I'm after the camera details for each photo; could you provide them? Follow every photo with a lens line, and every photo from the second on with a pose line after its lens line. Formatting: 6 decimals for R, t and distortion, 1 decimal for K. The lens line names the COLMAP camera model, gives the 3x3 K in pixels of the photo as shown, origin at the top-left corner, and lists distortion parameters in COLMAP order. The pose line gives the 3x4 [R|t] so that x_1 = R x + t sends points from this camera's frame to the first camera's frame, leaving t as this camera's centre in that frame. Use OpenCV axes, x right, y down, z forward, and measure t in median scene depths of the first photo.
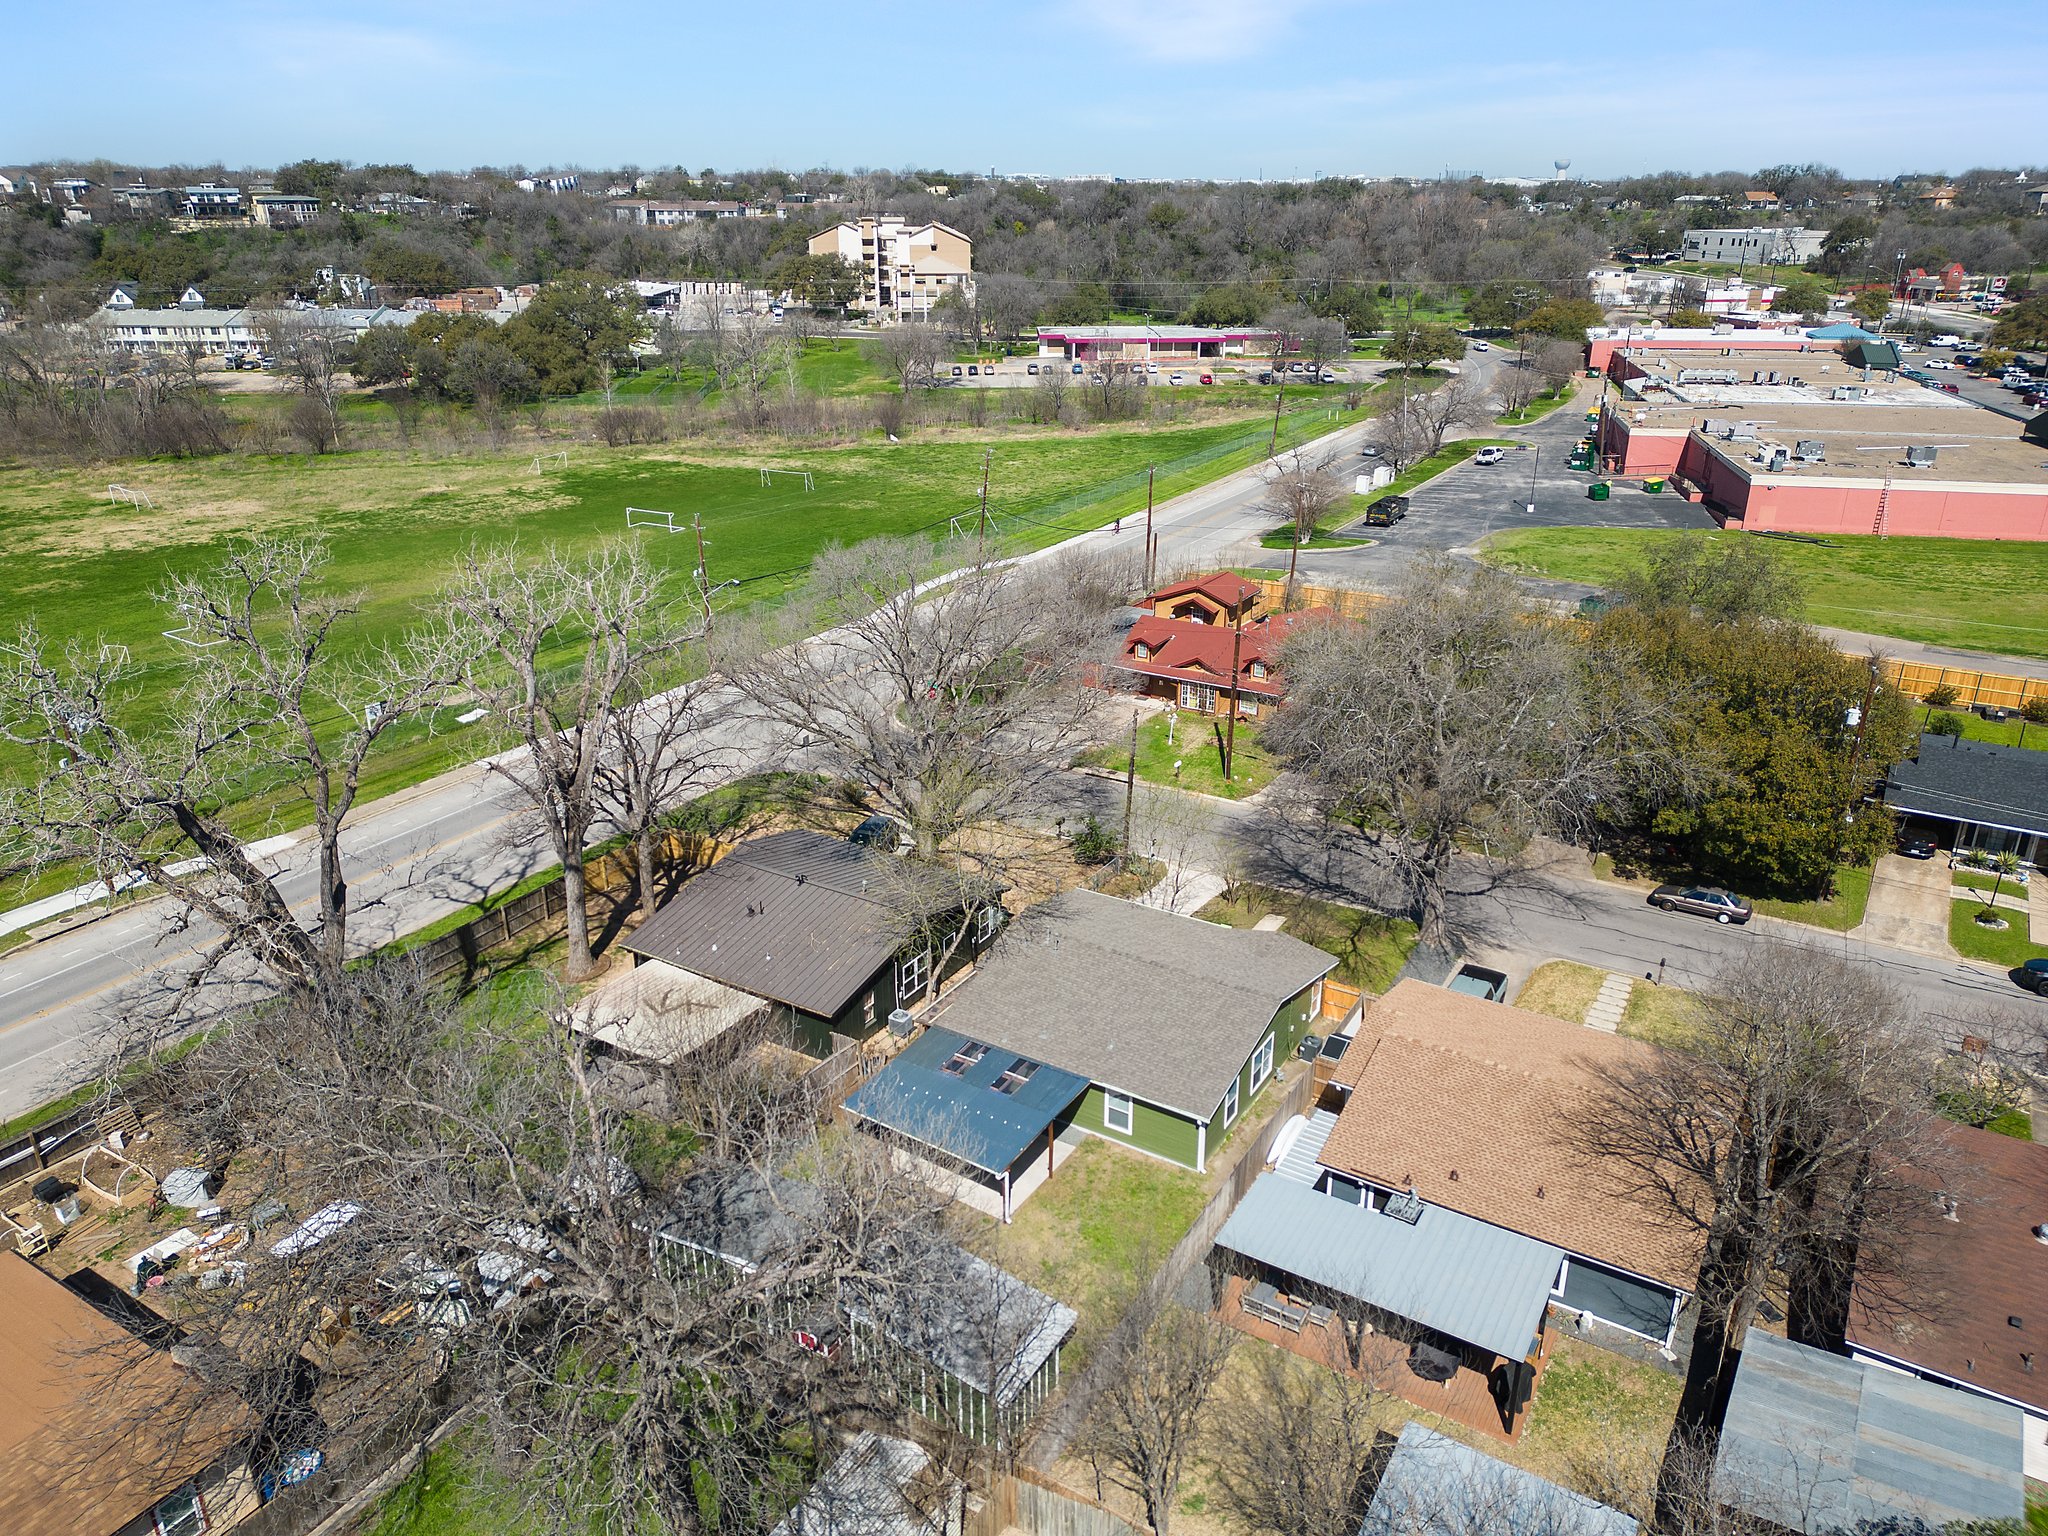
lens RADIAL K [[1453.5, 0, 1022.8], [0, 1453.5, 773.5], [0, 0, 1]] dist [0.035871, -0.023064]
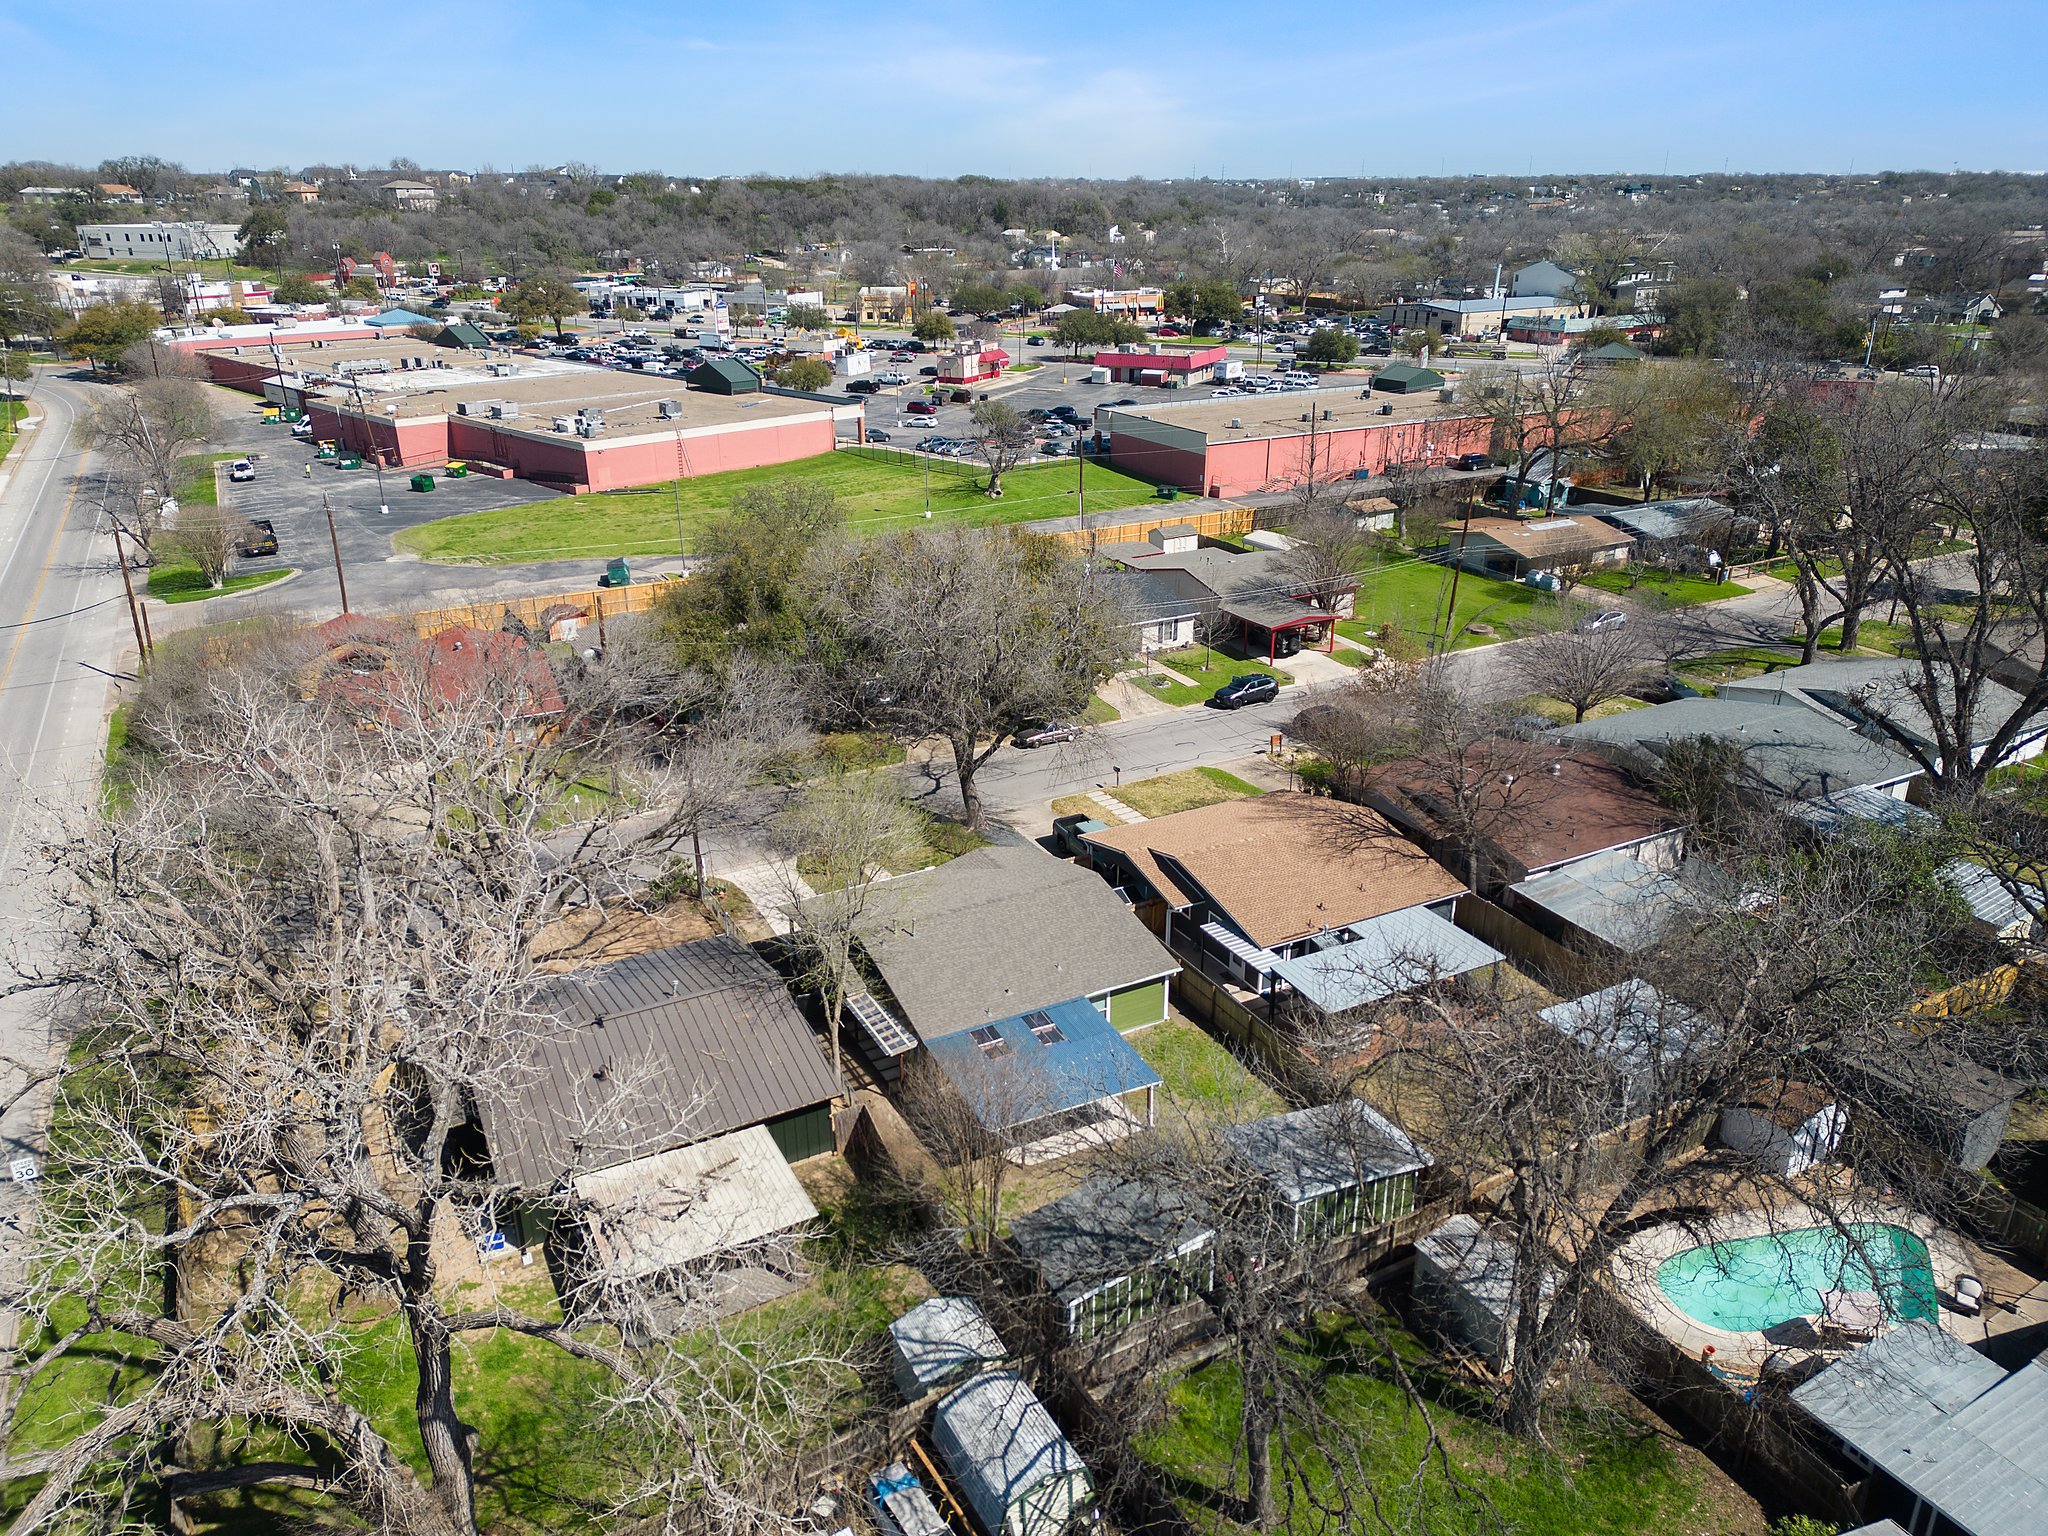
lens RADIAL K [[1453.5, 0, 1019.3], [0, 1453.5, 762.2], [0, 0, 1]] dist [0.035871, -0.023064]
pose [[0.498243, -0.318174, 0.806548, -0.258716], [0.320400, 0.931954, 0.169719, -0.050089], [-0.805666, 0.173857, 0.566283, 0.123347]]
